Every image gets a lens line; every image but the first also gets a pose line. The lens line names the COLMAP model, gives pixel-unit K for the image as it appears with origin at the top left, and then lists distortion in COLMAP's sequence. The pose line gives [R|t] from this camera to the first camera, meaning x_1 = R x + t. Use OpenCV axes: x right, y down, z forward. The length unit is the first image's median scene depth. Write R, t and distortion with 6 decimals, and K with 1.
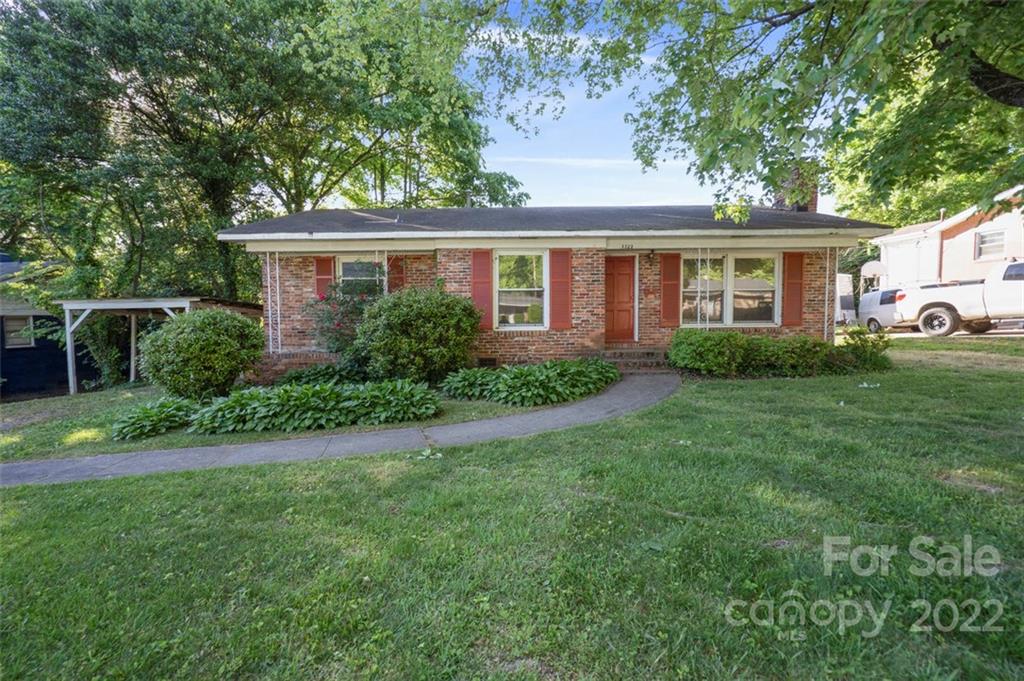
lens RADIAL K [[475.7, 0, 511.2], [0, 475.7, 335.9], [0, 0, 1]] dist [0.002271, 0.000226]
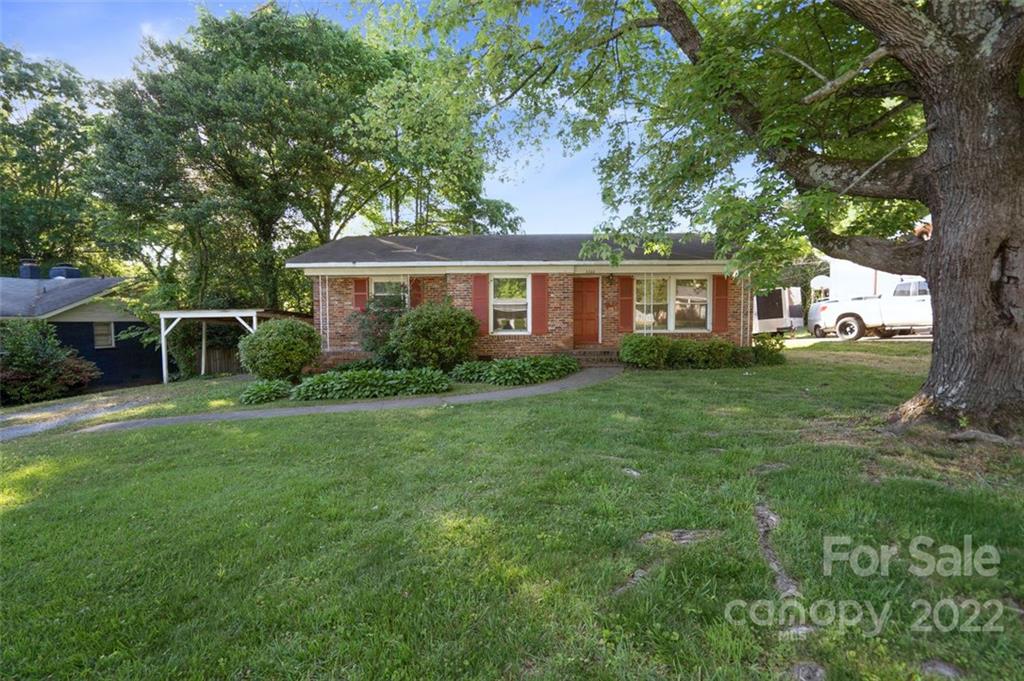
lens RADIAL K [[475.7, 0, 511.2], [0, 475.7, 335.9], [0, 0, 1]] dist [0.002271, 0.000226]
pose [[0.999957, 0.002100, -0.009034, 0.034946], [-0.002175, 0.999963, -0.008312, 0.002636], [0.009016, 0.008331, 0.999925, -0.319064]]
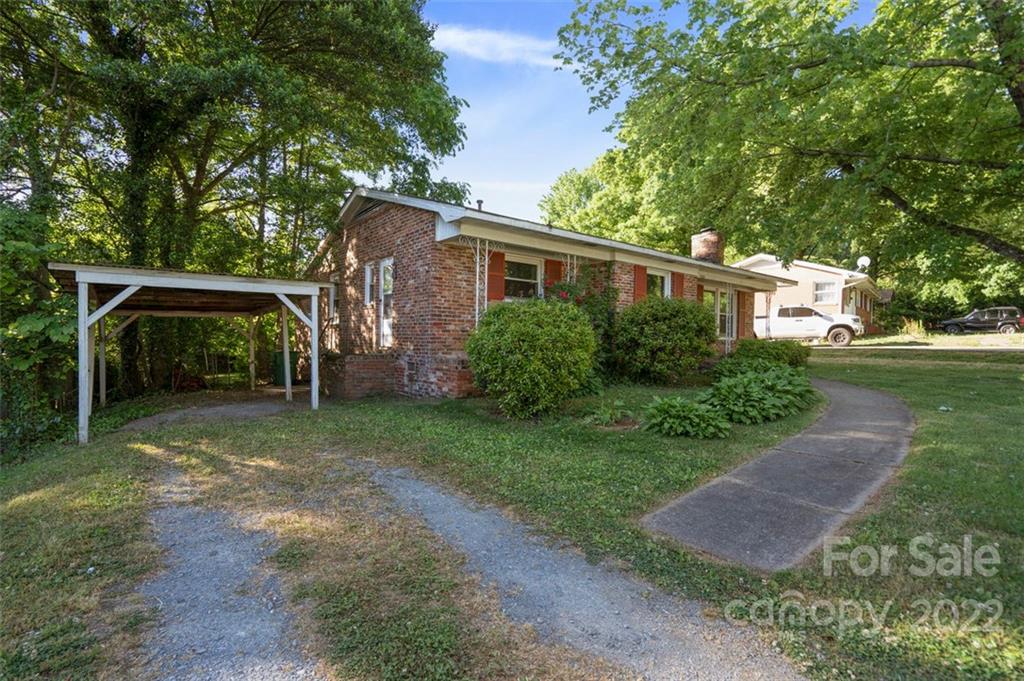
lens RADIAL K [[475.7, 0, 511.2], [0, 475.7, 335.9], [0, 0, 1]] dist [0.002271, 0.000226]
pose [[0.780157, 0.025559, 0.625062, -0.972315], [0.009083, 0.998597, -0.052170, 0.042712], [-0.625518, 0.046378, 0.778830, 0.293809]]
